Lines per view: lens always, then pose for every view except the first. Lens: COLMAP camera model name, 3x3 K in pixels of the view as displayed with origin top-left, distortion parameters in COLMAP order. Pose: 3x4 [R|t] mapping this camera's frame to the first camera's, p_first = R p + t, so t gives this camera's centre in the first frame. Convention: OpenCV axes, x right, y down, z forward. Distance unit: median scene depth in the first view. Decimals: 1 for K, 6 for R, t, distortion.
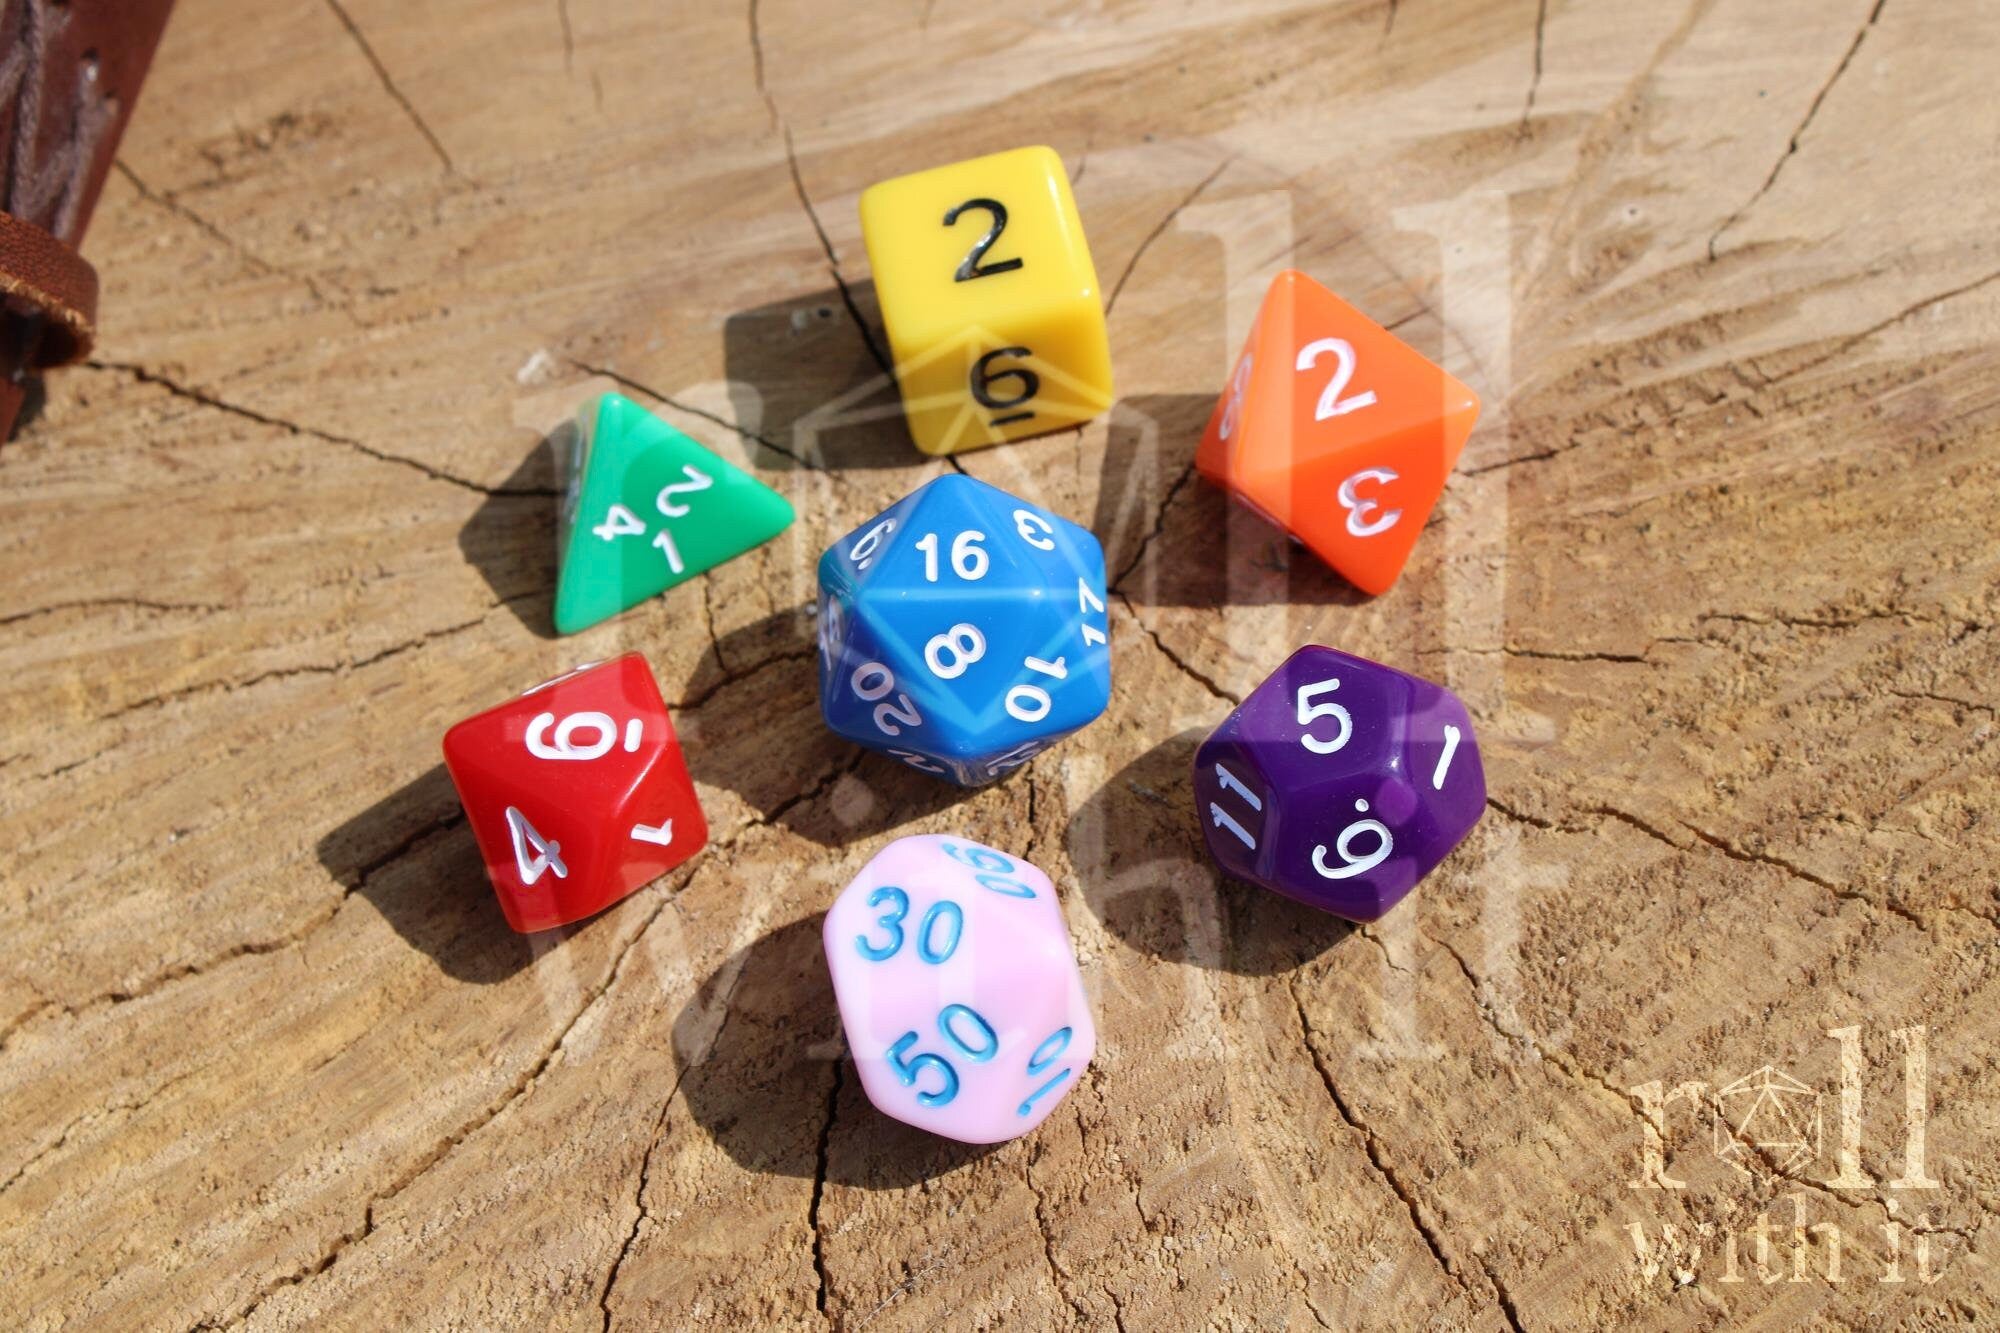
lens RADIAL K [[4055.4, 0, 993.8], [0, 4055.4, 678.1], [0, 0, 1]] dist [-0.005689, 0.000000]
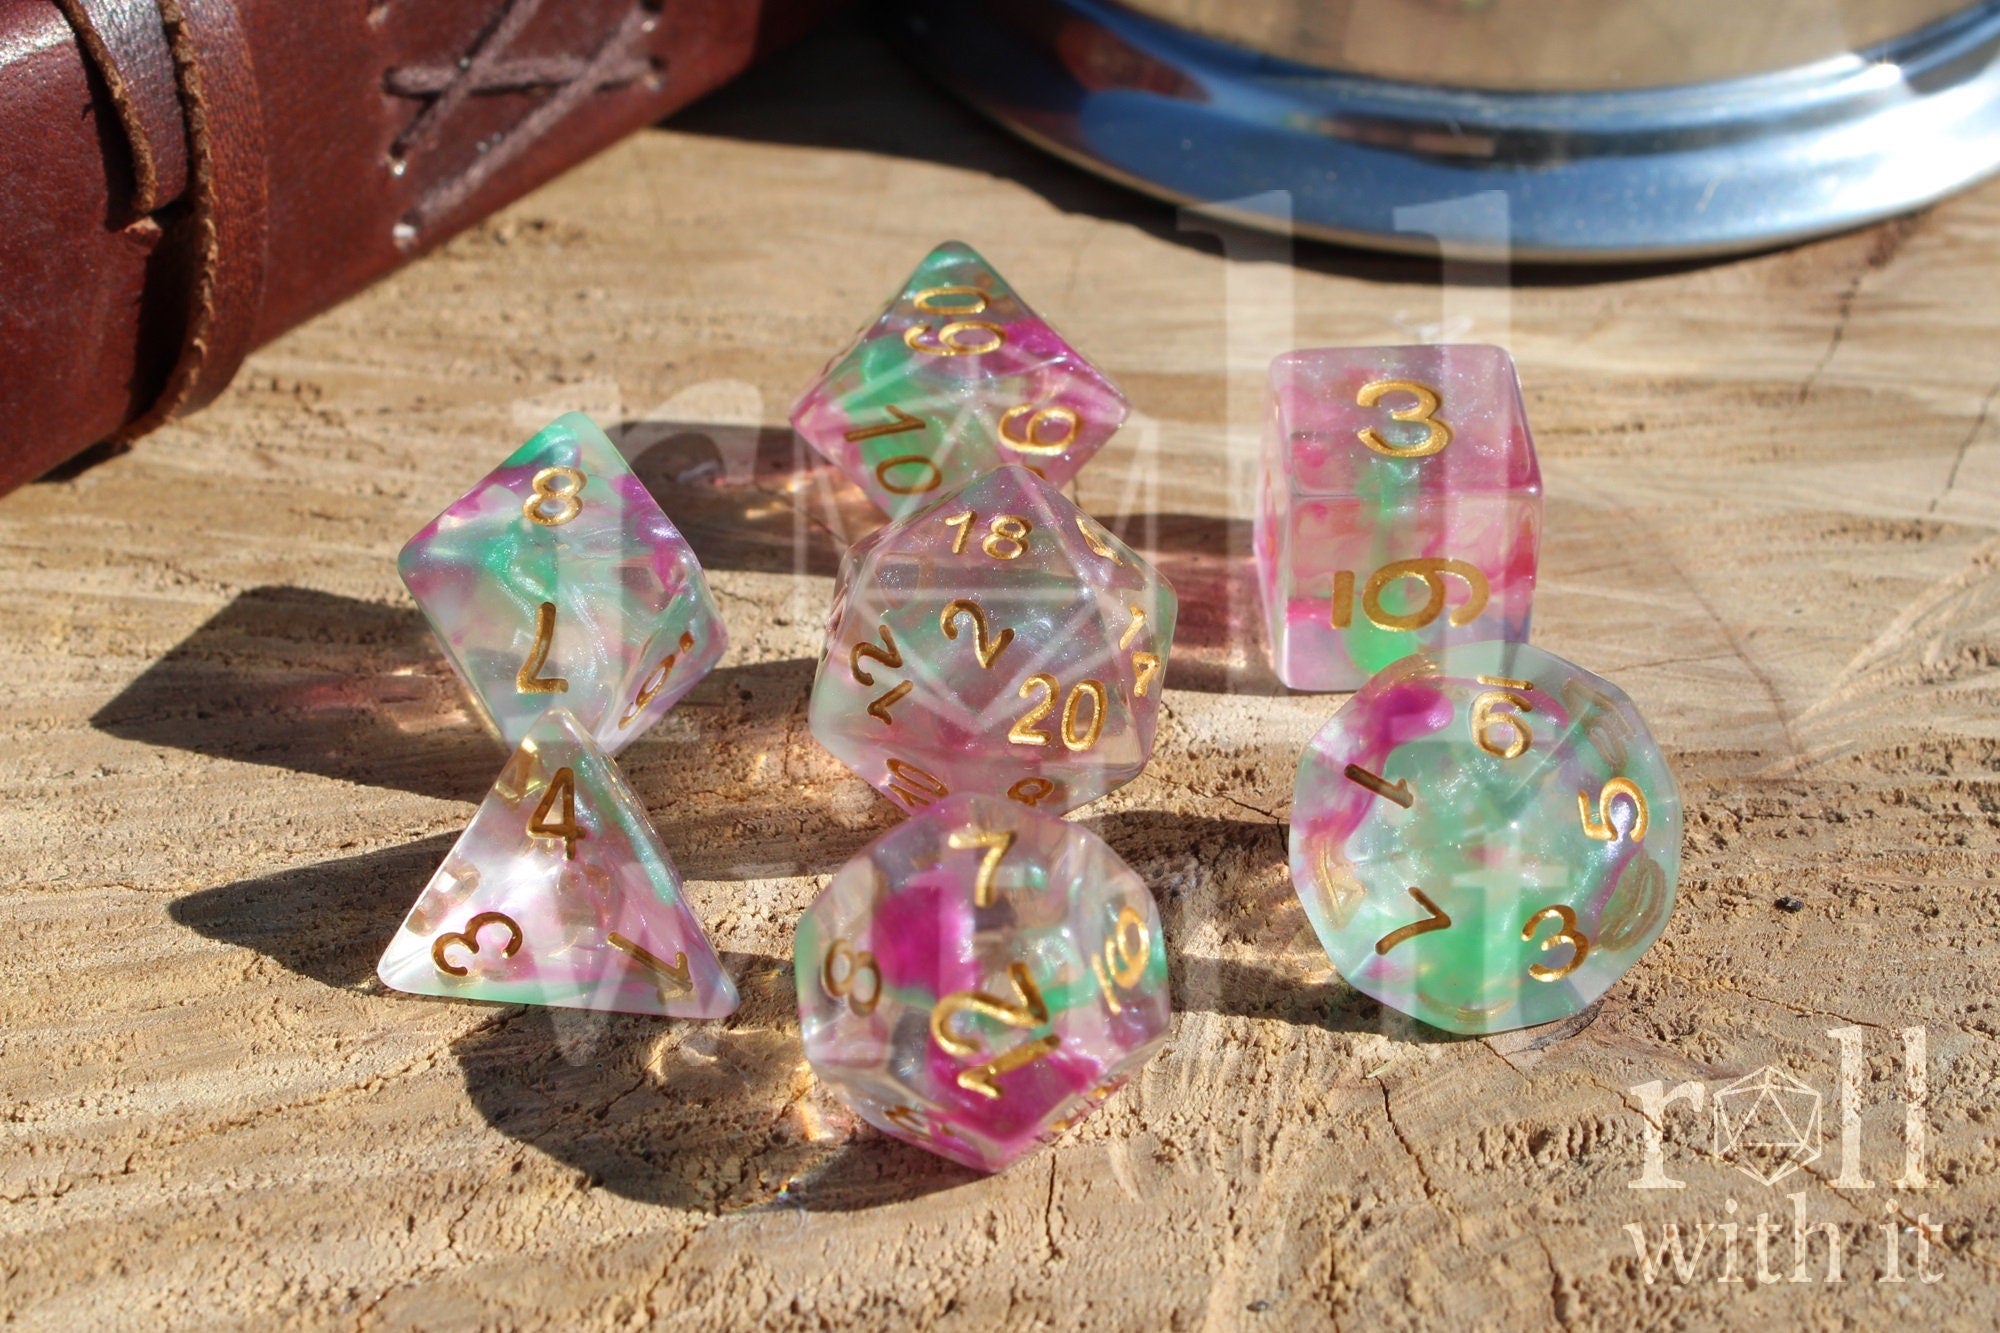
lens RADIAL K [[4548.0, 0, 961.6], [0, 4548.0, 726.6], [0, 0, 1]] dist [-0.006590, 0.000000]
pose [[0.948916, 0.258314, -0.181194, 0.139128], [-0.305558, 0.895522, -0.323534, 0.291932], [0.078690, 0.362372, 0.928706, 0.150124]]
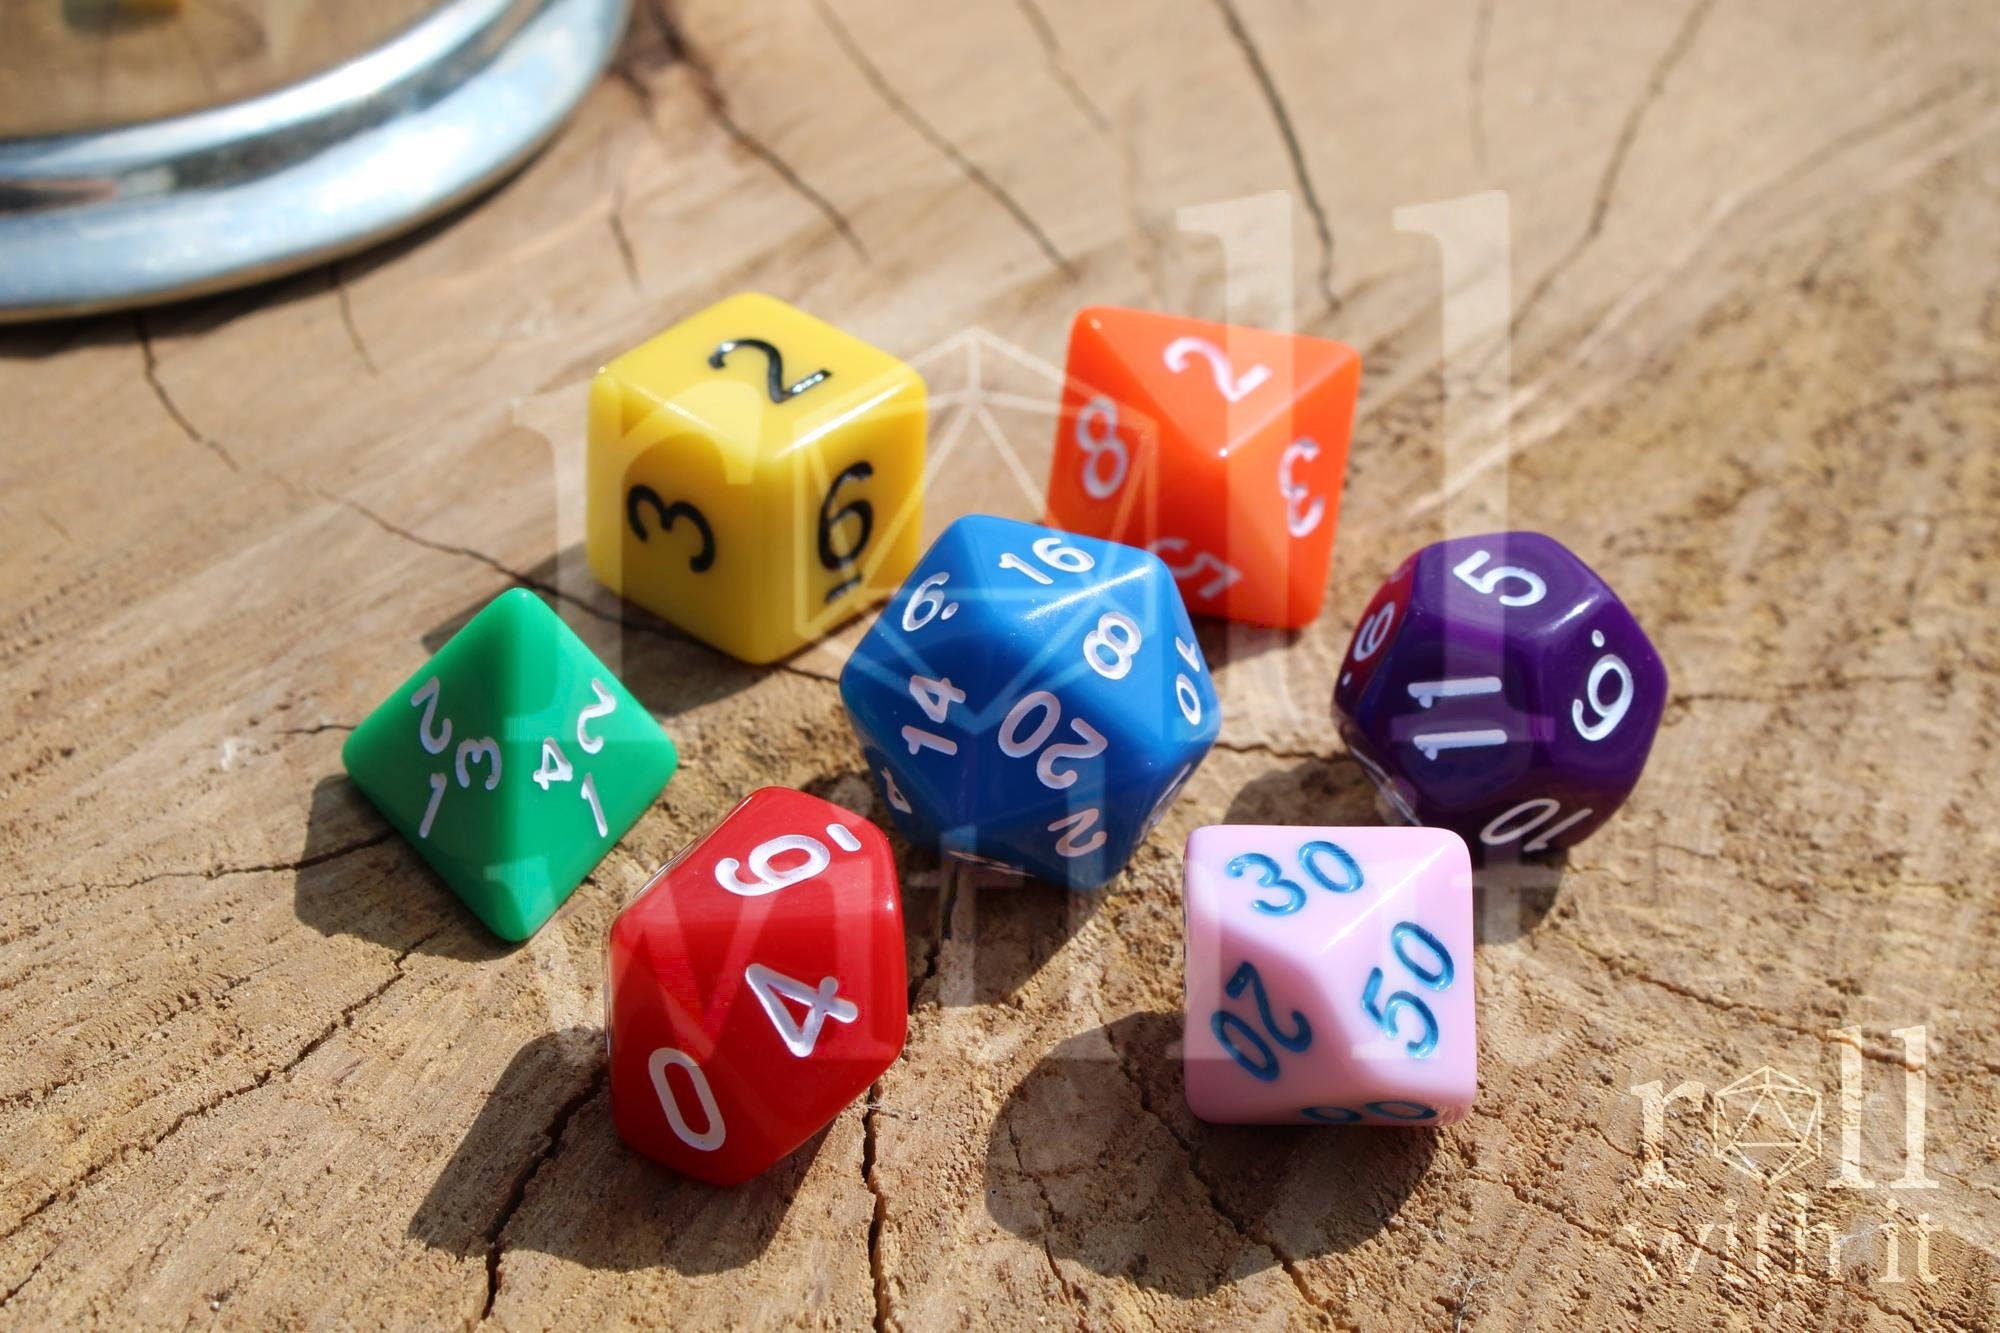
lens RADIAL K [[4969.2, 0, 1095.6], [0, 4969.2, 682.0], [0, 0, 1]] dist [0.035353, 0.000000]
pose [[0.763398, -0.234449, 0.601878, -0.610697], [0.462187, 0.849197, -0.255434, 0.251534], [-0.451227, 0.473178, 0.756635, 0.232109]]
